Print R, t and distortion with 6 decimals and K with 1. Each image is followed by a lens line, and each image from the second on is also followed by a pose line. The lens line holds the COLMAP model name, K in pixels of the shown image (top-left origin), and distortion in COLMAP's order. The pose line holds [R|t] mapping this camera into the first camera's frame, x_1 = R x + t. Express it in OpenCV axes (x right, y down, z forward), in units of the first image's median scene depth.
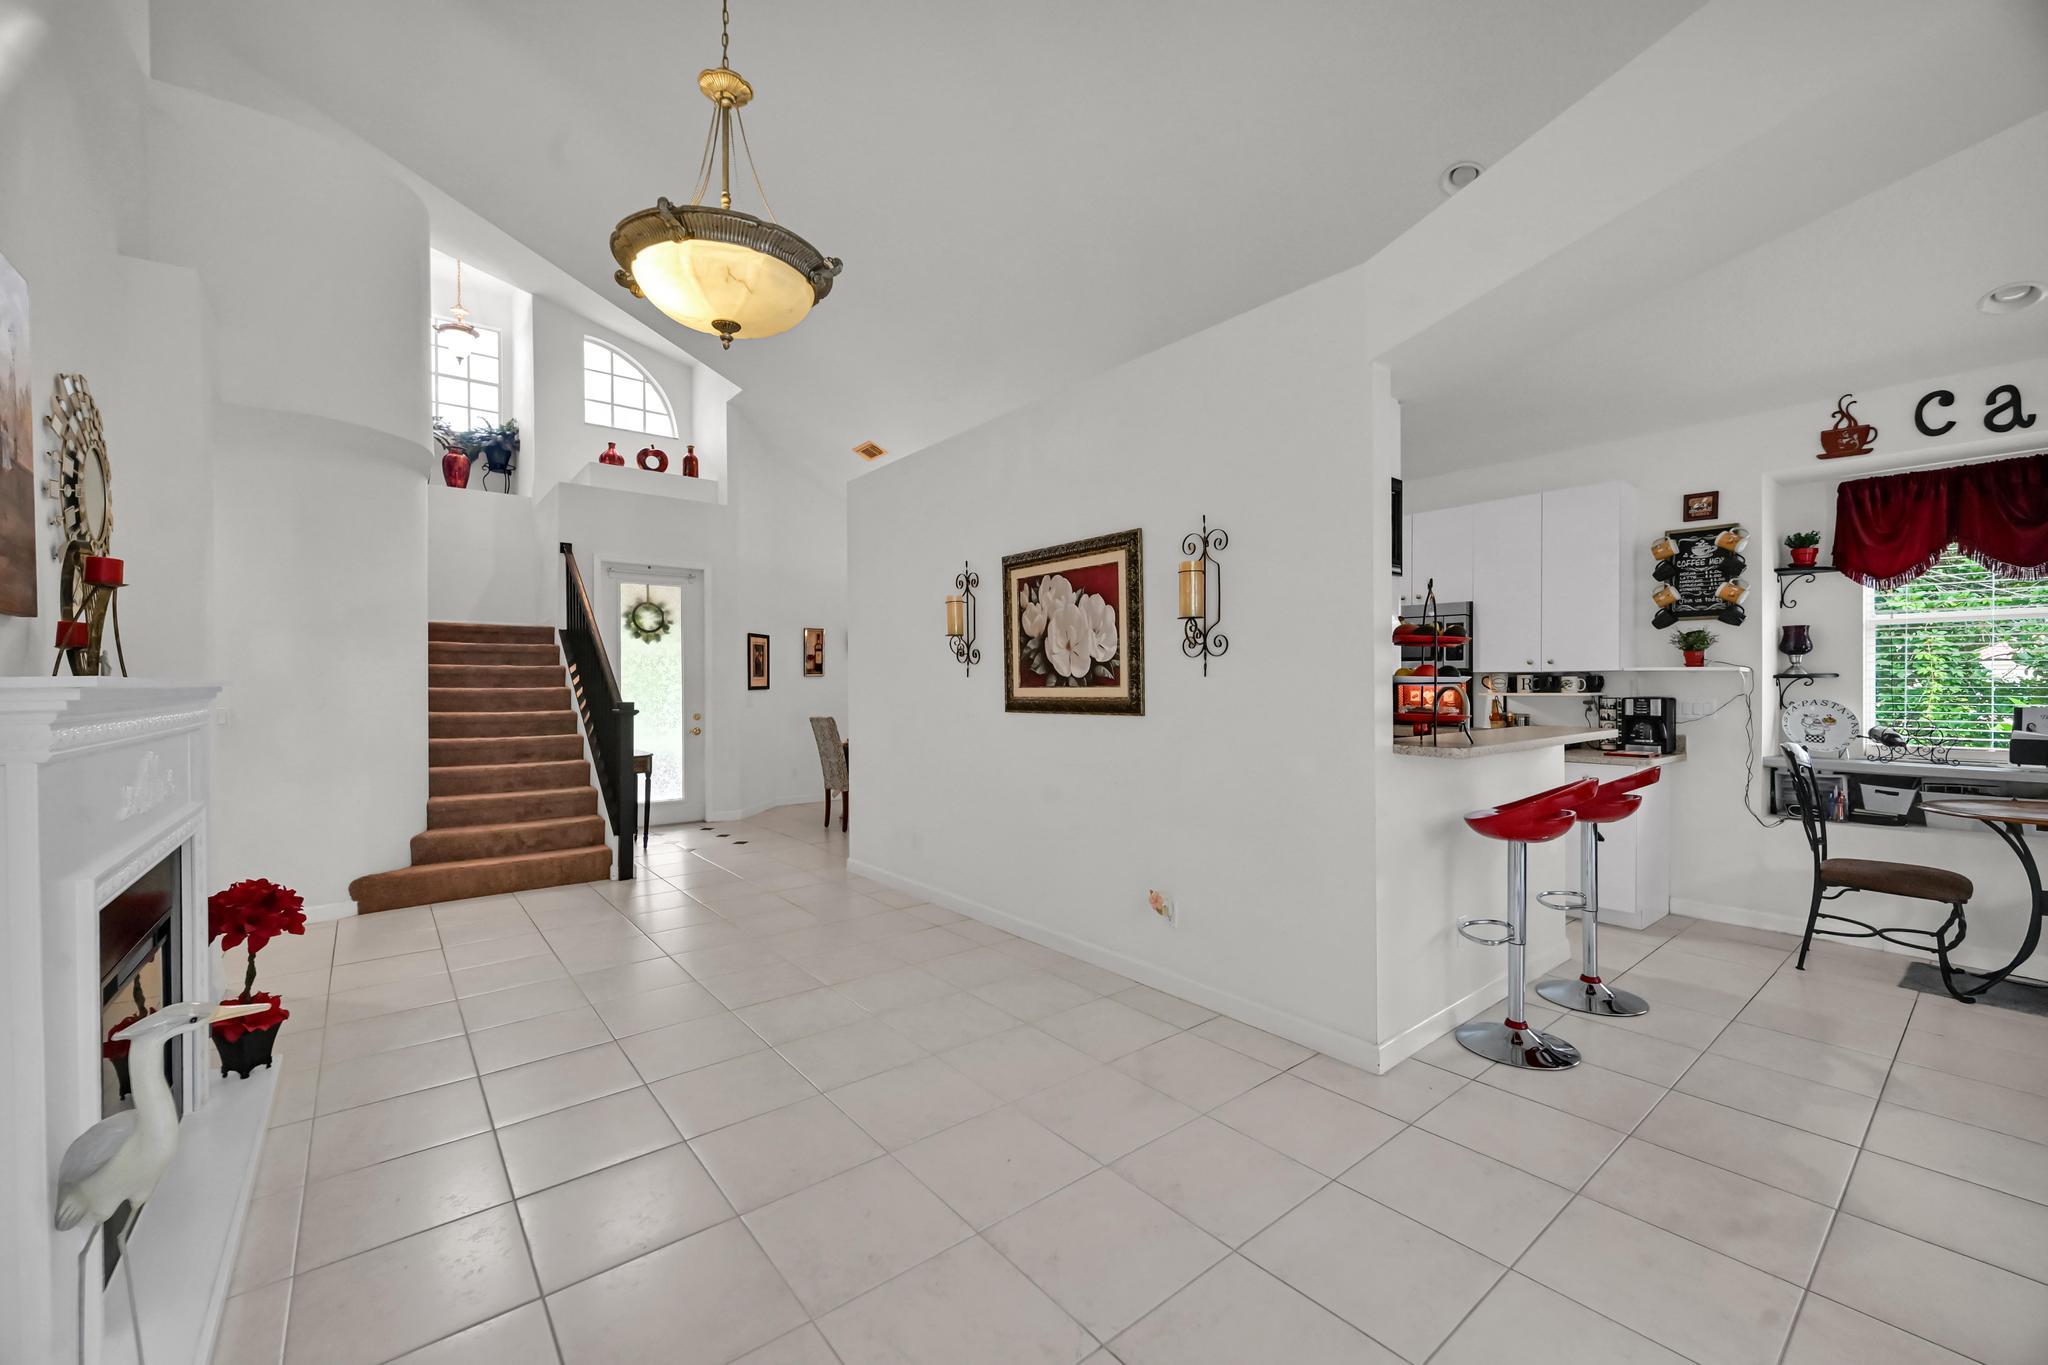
lens RADIAL K [[814.2, 0, 1010.6], [0, 814.2, 685.2], [0, 0, 1]] dist [-0.002888, 0.000260]
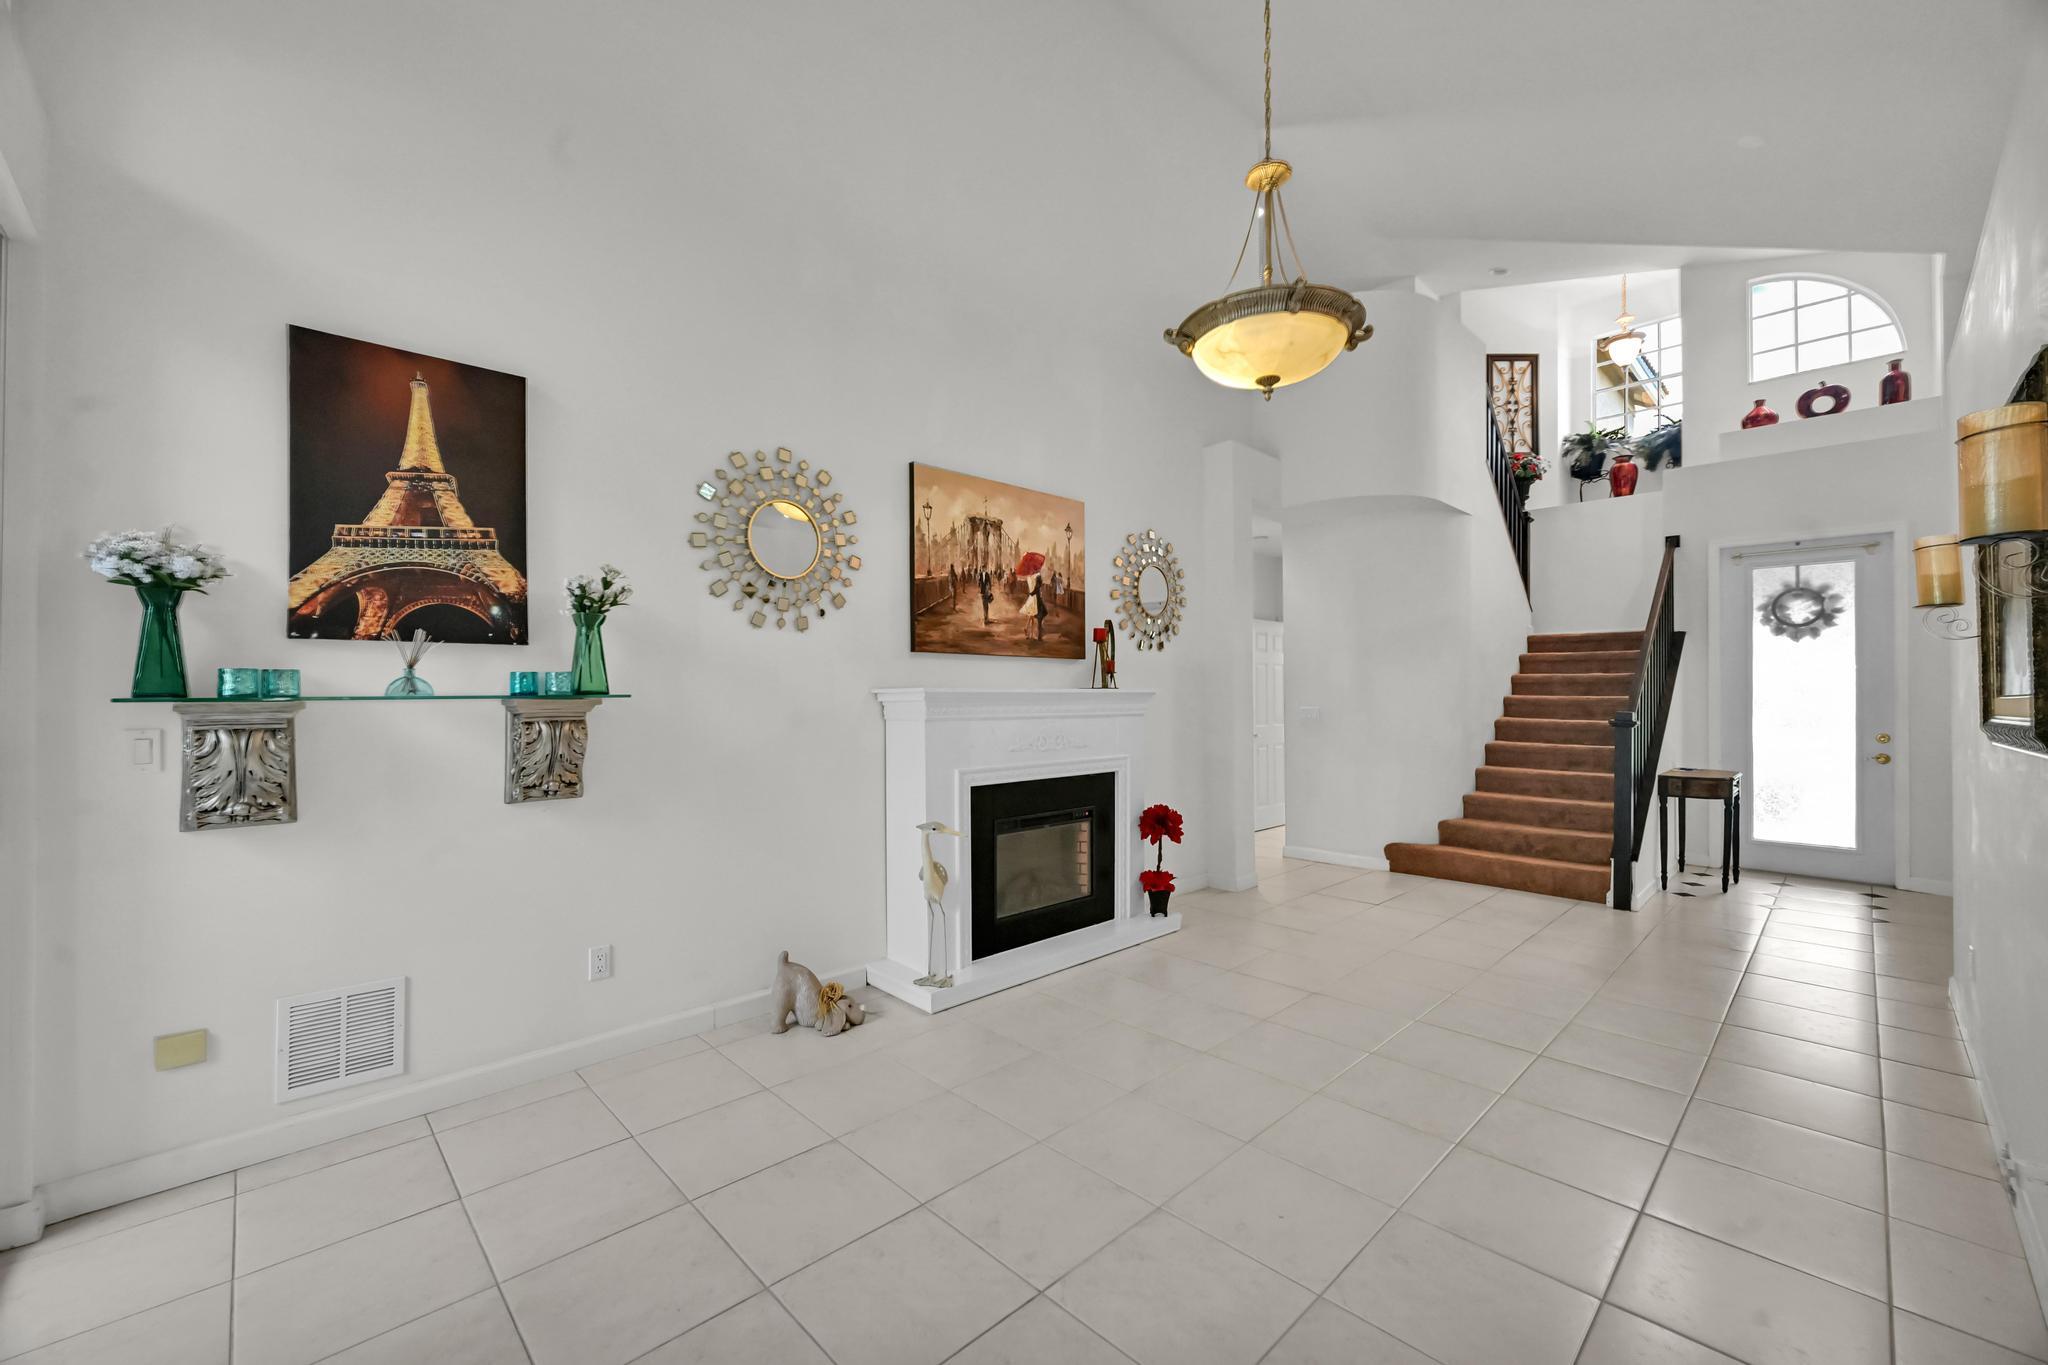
lens RADIAL K [[814.2, 0, 1026.5], [0, 814.2, 686.7], [0, 0, 1]] dist [-0.002888, 0.000260]
pose [[0.099495, -0.005201, -0.995024, 0.259447], [-0.004403, 0.999974, -0.005667, 0.000418], [0.995028, 0.004945, 0.099470, 0.184886]]
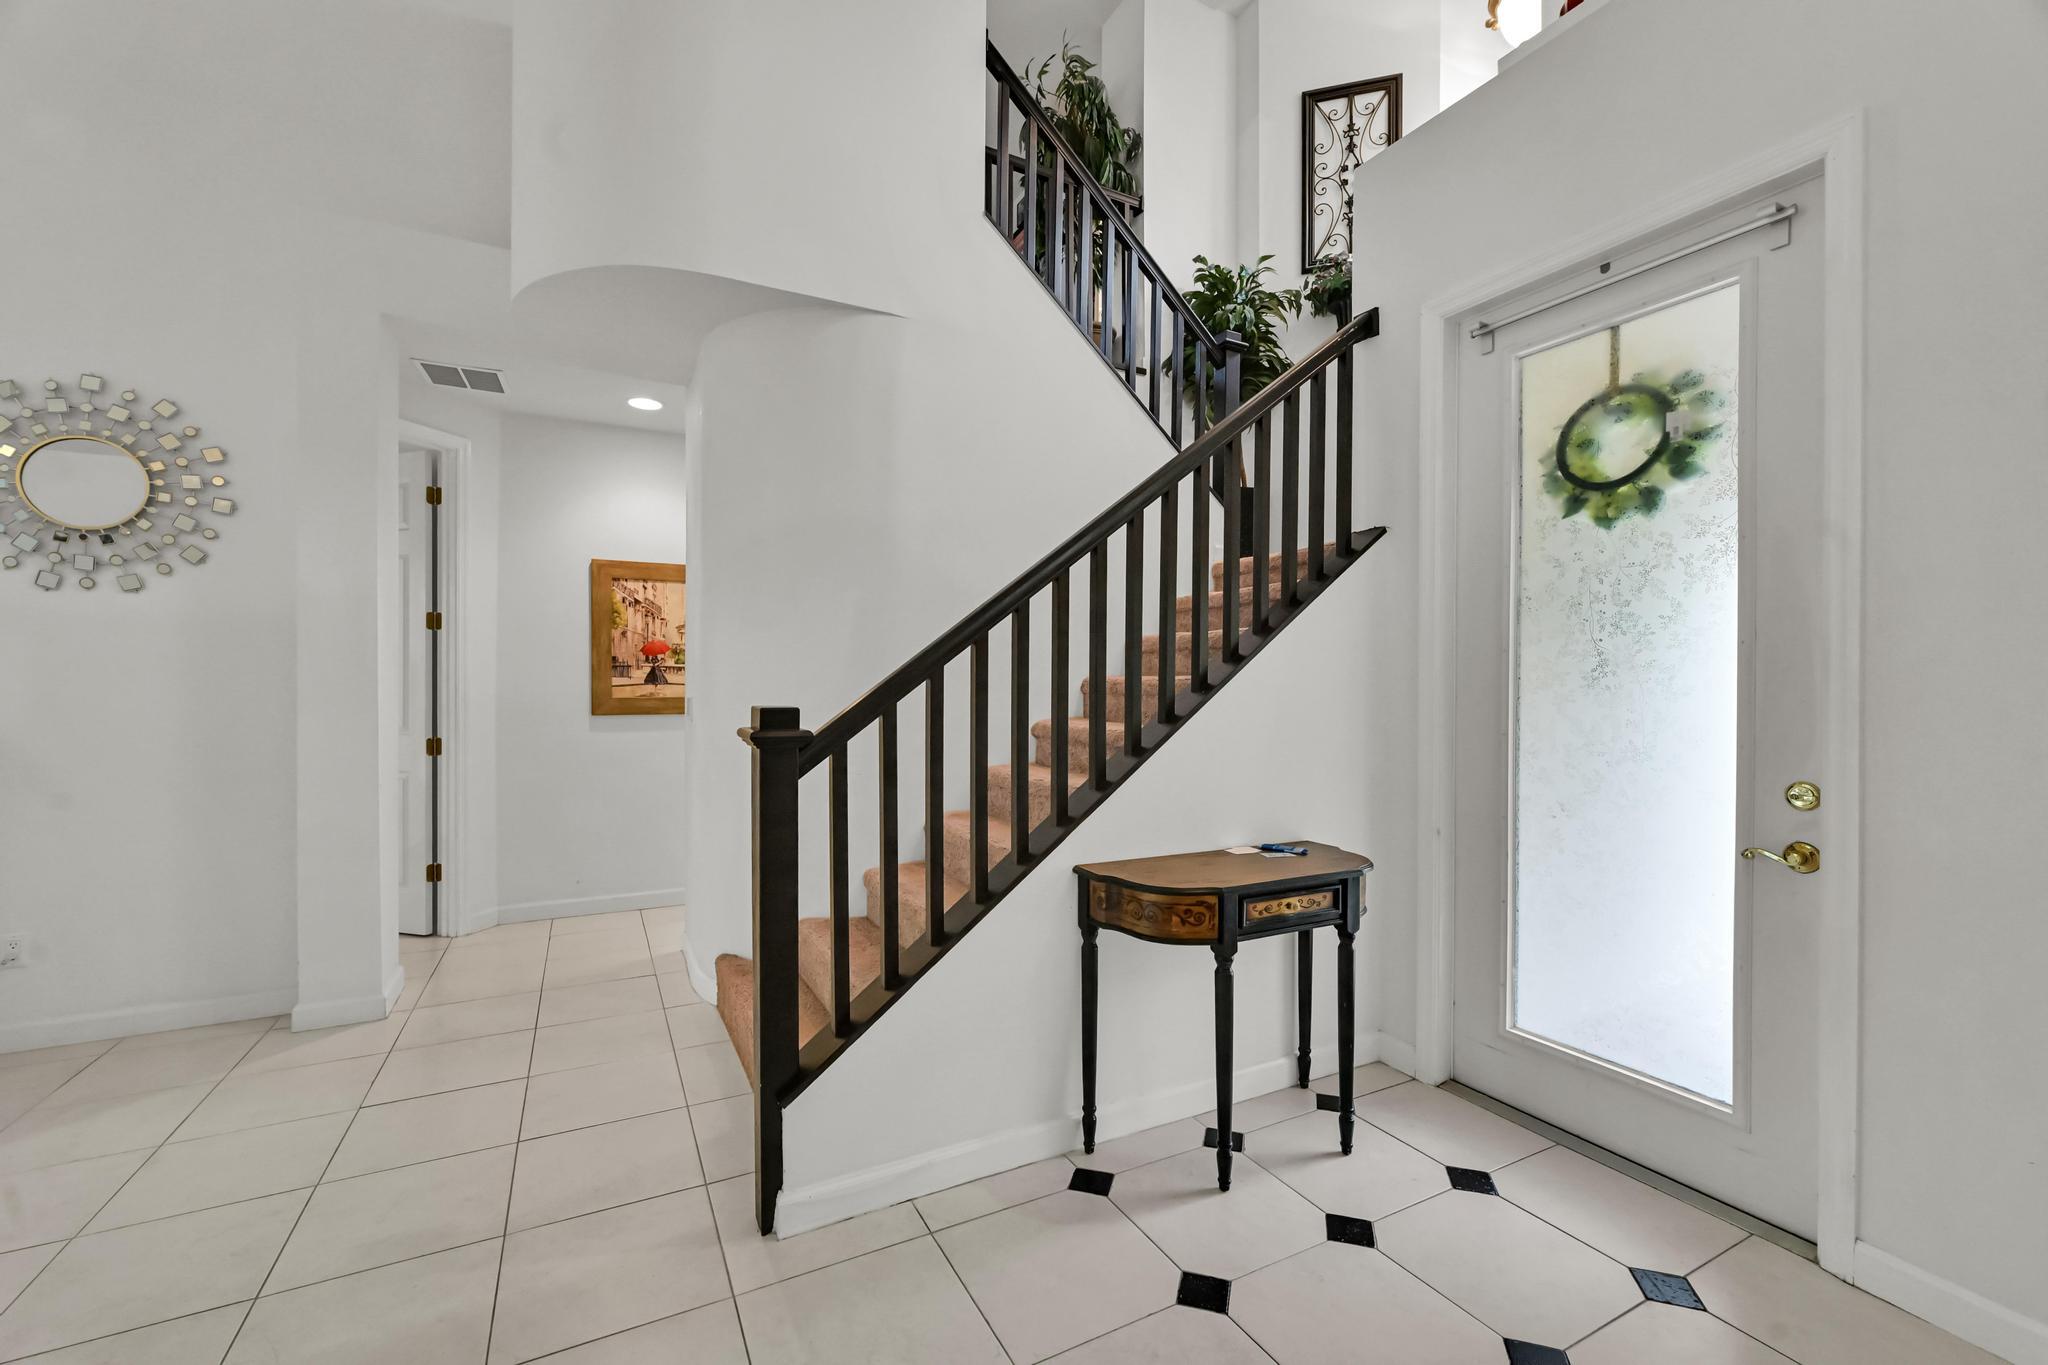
lens RADIAL K [[814.2, 0, 1024.9], [0, 814.2, 688.6], [0, 0, 1]] dist [-0.002888, 0.000260]
pose [[-0.178641, 0.013538, -0.983821, -0.113769], [0.000371, 0.999906, 0.013692, 0.003976], [0.983914, 0.002081, -0.178629, 0.846579]]
